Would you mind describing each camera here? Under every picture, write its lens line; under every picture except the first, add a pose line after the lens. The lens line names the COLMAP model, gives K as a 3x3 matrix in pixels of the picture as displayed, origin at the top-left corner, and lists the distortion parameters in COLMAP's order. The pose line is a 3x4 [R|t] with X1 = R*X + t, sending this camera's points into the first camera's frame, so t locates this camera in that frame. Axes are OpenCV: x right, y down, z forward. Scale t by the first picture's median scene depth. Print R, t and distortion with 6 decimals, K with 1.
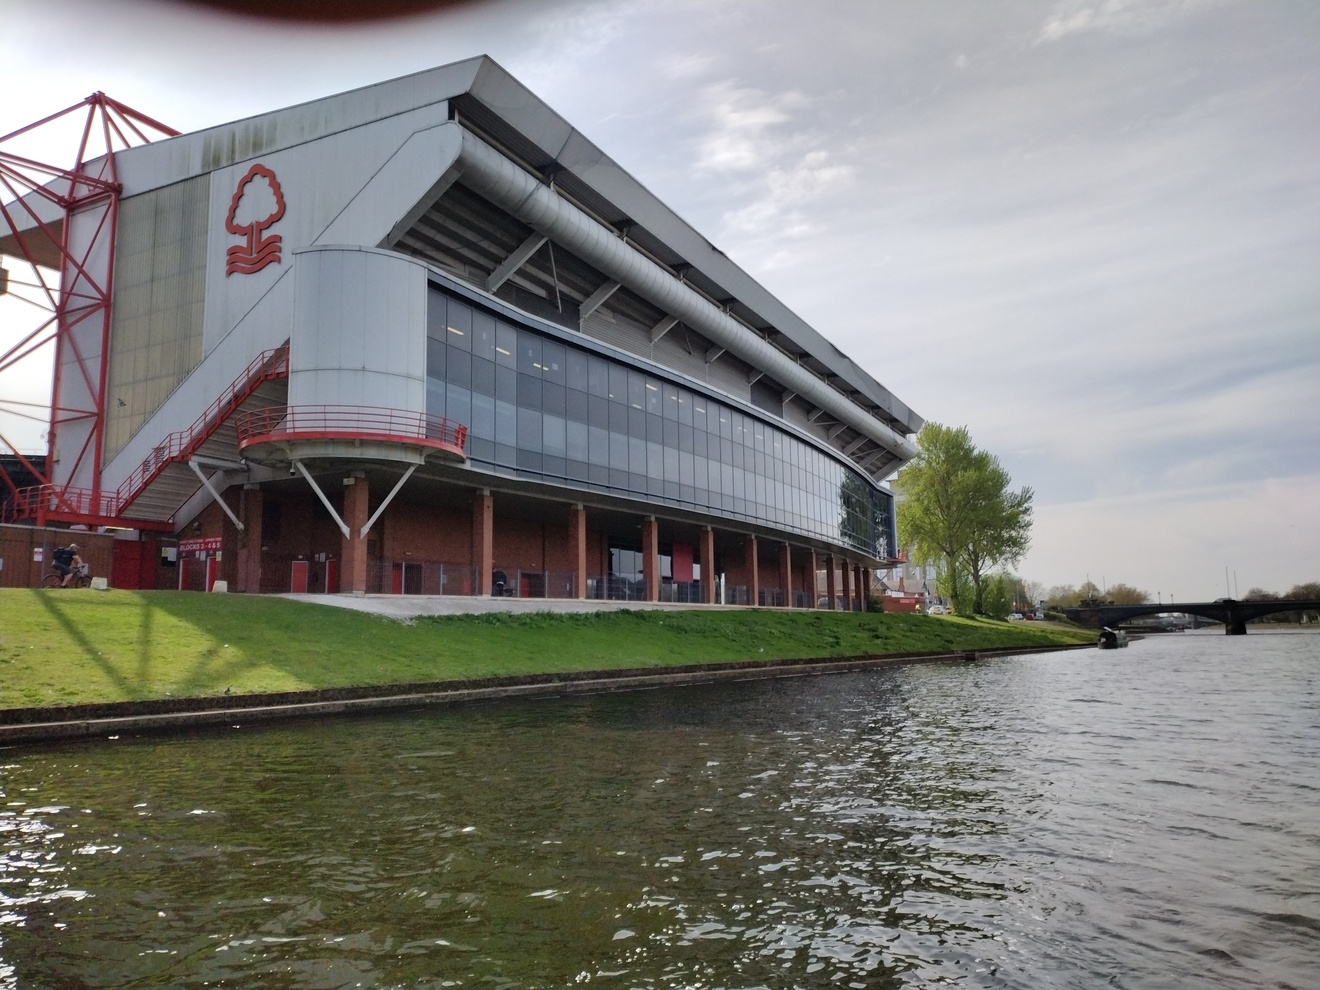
lens RADIAL K [[960.6, 0, 660.0], [0, 960.6, 495.0], [0, 0, 1]] dist [0.095582, -0.130522]
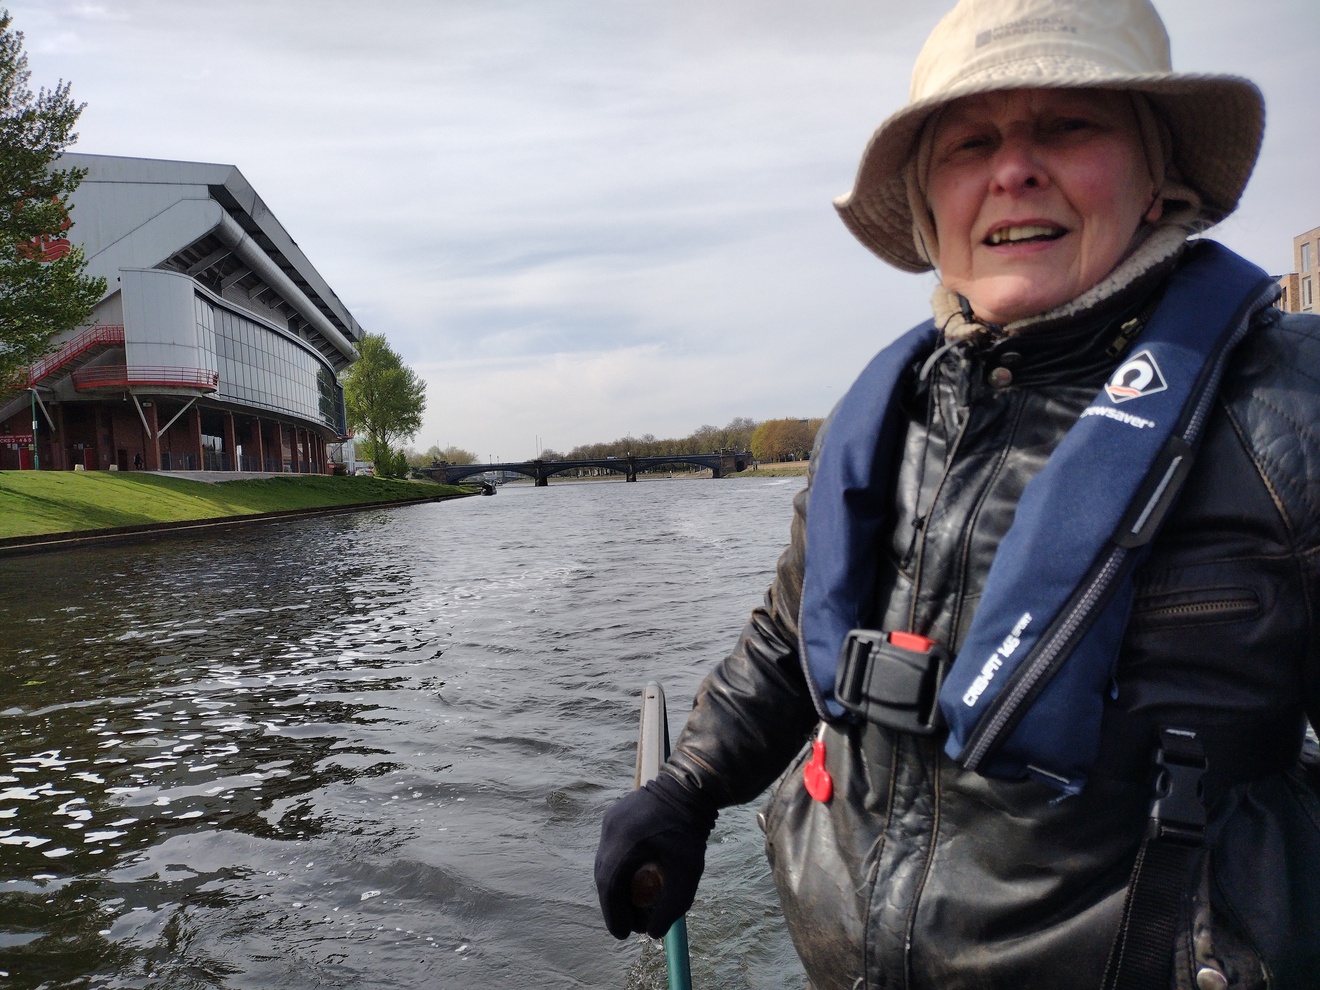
lens RADIAL K [[979.2, 0, 661.8], [0, 979.2, 538.6], [0, 0, 1]] dist [-0.002120, -0.002011]
pose [[0.788631, -0.057751, 0.612148, -0.590304], [-0.057107, 0.984396, 0.166441, -0.106175], [-0.612208, -0.166218, 0.773028, -0.815422]]
